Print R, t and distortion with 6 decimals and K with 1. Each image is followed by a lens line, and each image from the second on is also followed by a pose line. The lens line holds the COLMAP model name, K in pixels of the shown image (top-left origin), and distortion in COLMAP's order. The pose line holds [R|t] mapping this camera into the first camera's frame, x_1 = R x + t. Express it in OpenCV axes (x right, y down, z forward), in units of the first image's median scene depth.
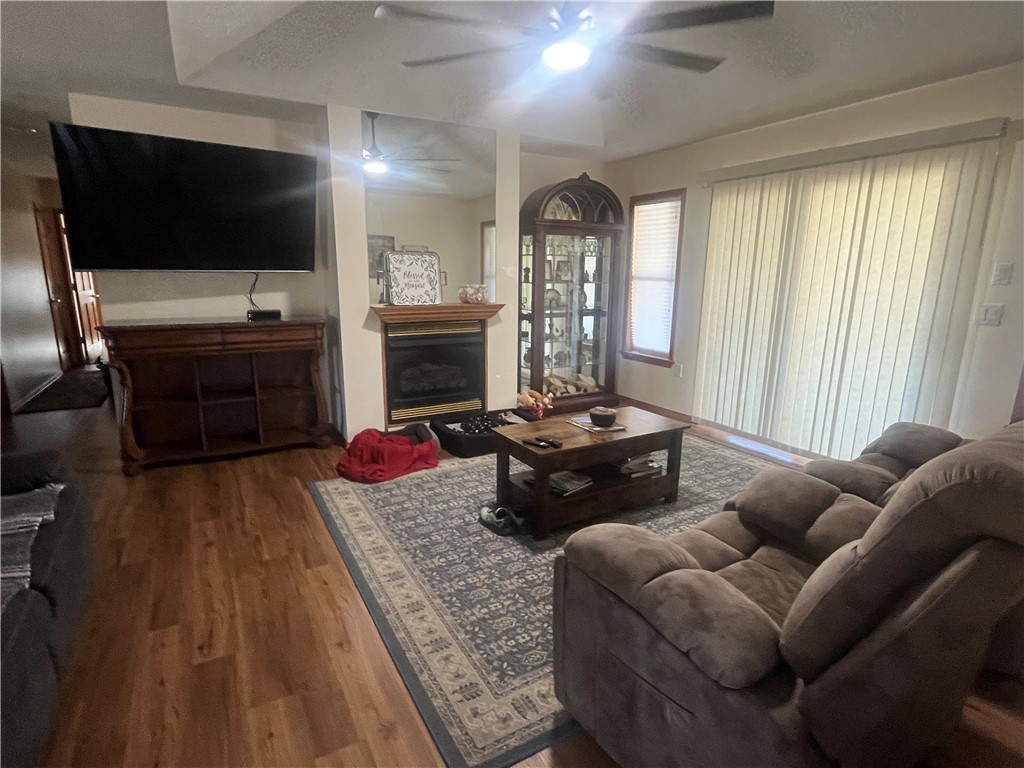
lens RADIAL K [[535.6, 0, 505.6], [0, 535.6, 388.6], [0, 0, 1]] dist [-0.001426, -0.000871]
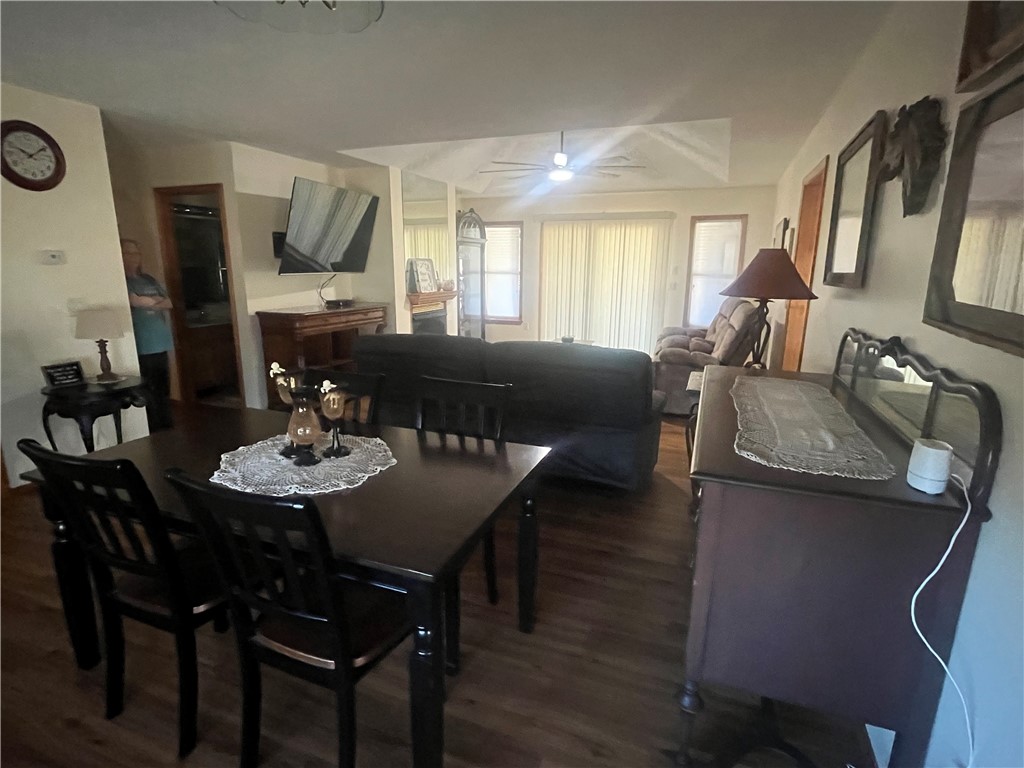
lens RADIAL K [[535.6, 0, 505.6], [0, 535.6, 388.6], [0, 0, 1]] dist [-0.001426, -0.000871]
pose [[0.768410, -0.150951, 0.621900, -1.012812], [0.143484, 0.987680, 0.062449, 0.059335], [-0.623665, 0.041247, 0.780603, -0.365970]]
